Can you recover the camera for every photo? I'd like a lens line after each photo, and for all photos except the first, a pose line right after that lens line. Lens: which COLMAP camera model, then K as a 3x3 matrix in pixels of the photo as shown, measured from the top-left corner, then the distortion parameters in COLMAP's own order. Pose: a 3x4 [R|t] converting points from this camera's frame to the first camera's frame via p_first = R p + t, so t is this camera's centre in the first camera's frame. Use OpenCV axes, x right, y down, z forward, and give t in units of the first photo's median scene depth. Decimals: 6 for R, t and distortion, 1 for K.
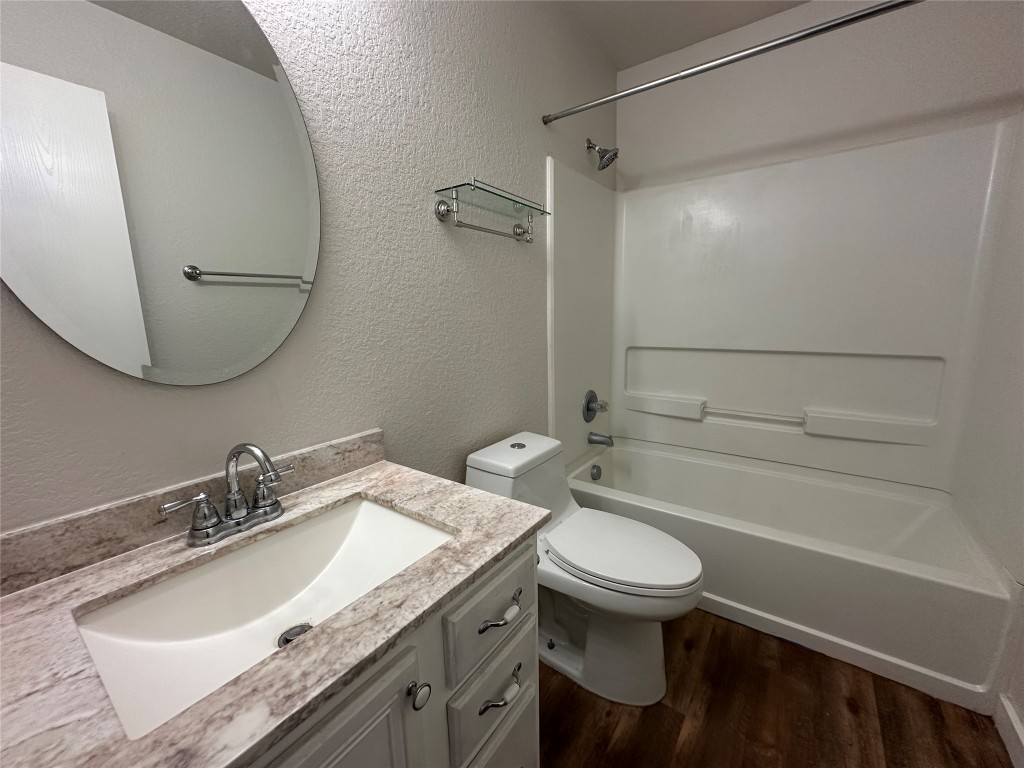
lens RADIAL K [[406.9, 0, 509.4], [0, 406.9, 384.5], [0, 0, 1]] dist [-0.003587, 0.000551]
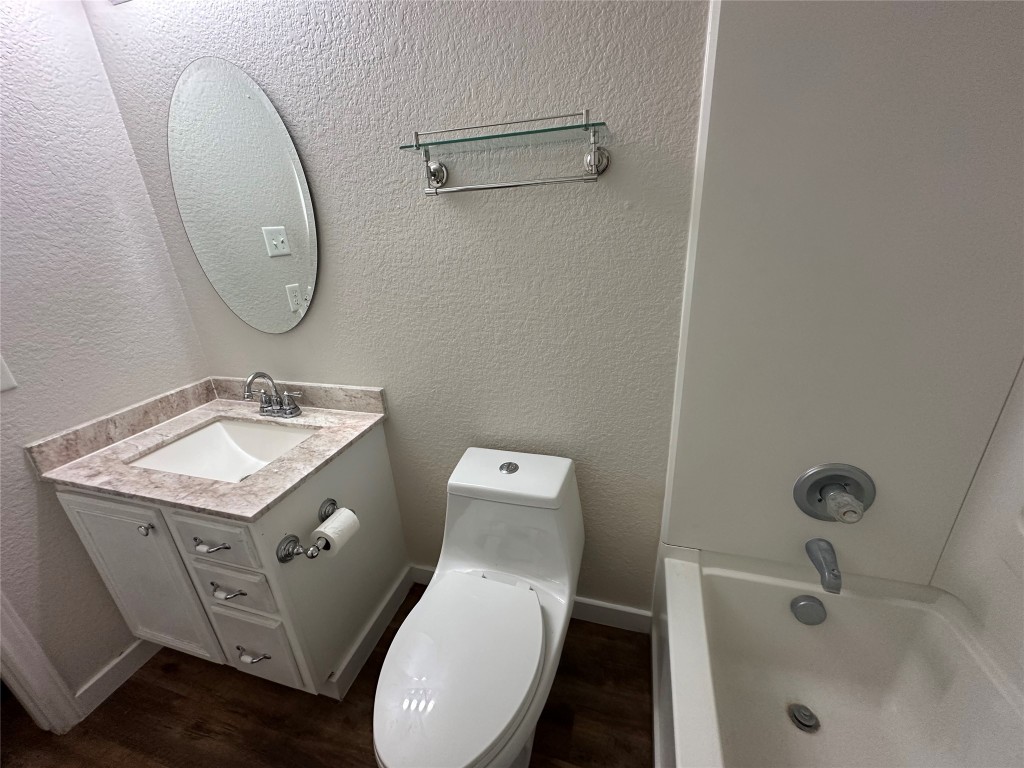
lens RADIAL K [[406.9, 0, 510.8], [0, 406.9, 383.8], [0, 0, 1]] dist [-0.003587, 0.000551]
pose [[0.332374, 0.350621, -0.875553, 0.938909], [-0.115932, 0.936479, 0.331009, -0.381667], [0.935996, -0.008514, 0.351909, 1.012742]]
